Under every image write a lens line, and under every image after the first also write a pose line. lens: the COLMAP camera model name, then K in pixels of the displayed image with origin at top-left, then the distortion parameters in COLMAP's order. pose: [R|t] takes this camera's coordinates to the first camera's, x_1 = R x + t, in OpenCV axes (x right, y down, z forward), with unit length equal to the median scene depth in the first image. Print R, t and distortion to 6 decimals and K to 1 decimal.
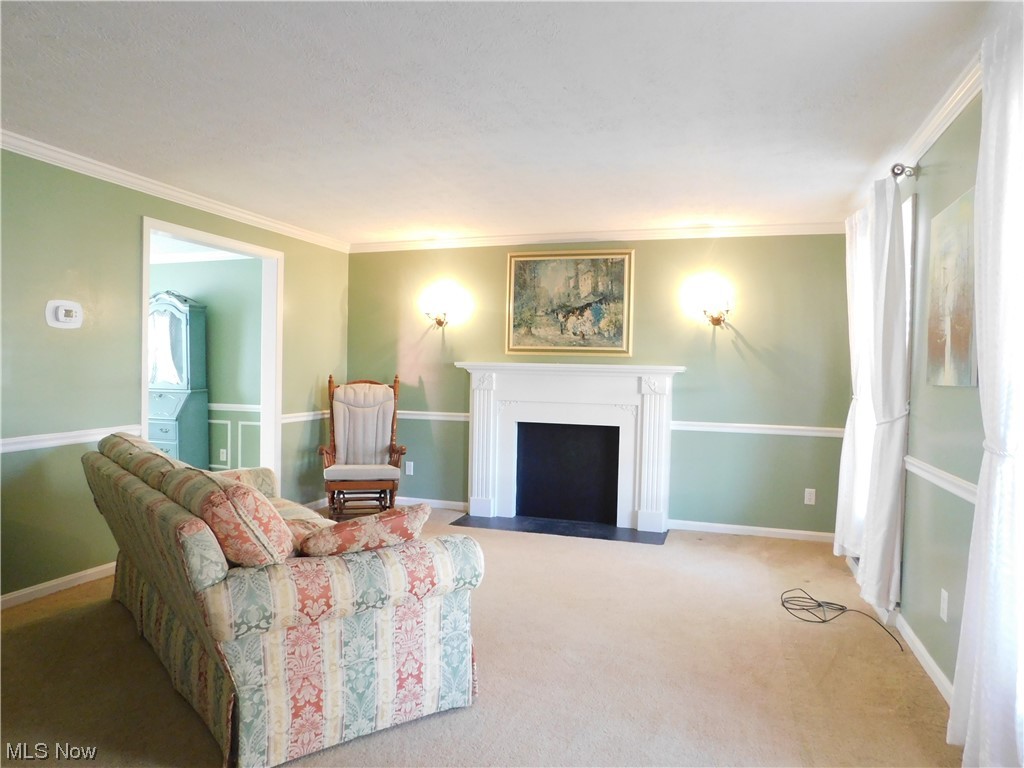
lens RADIAL K [[671.7, 0, 512.0], [0, 671.7, 384.0], [0, 0, 1]] dist [-0.072554, 0.056802]
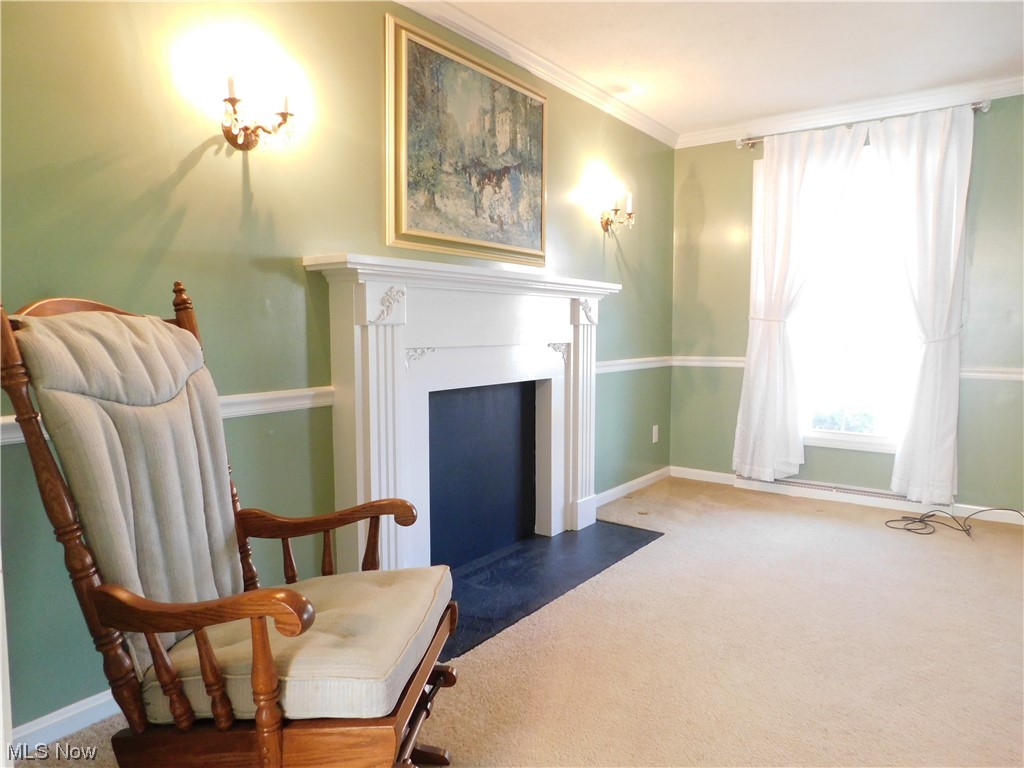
lens RADIAL K [[671.7, 0, 512.0], [0, 671.7, 384.0], [0, 0, 1]] dist [-0.072554, 0.056802]
pose [[0.318815, -0.102185, 0.942292, -0.427922], [0.018387, 0.994651, 0.101642, 0.004125], [-0.947638, -0.015079, 0.318989, 0.808239]]
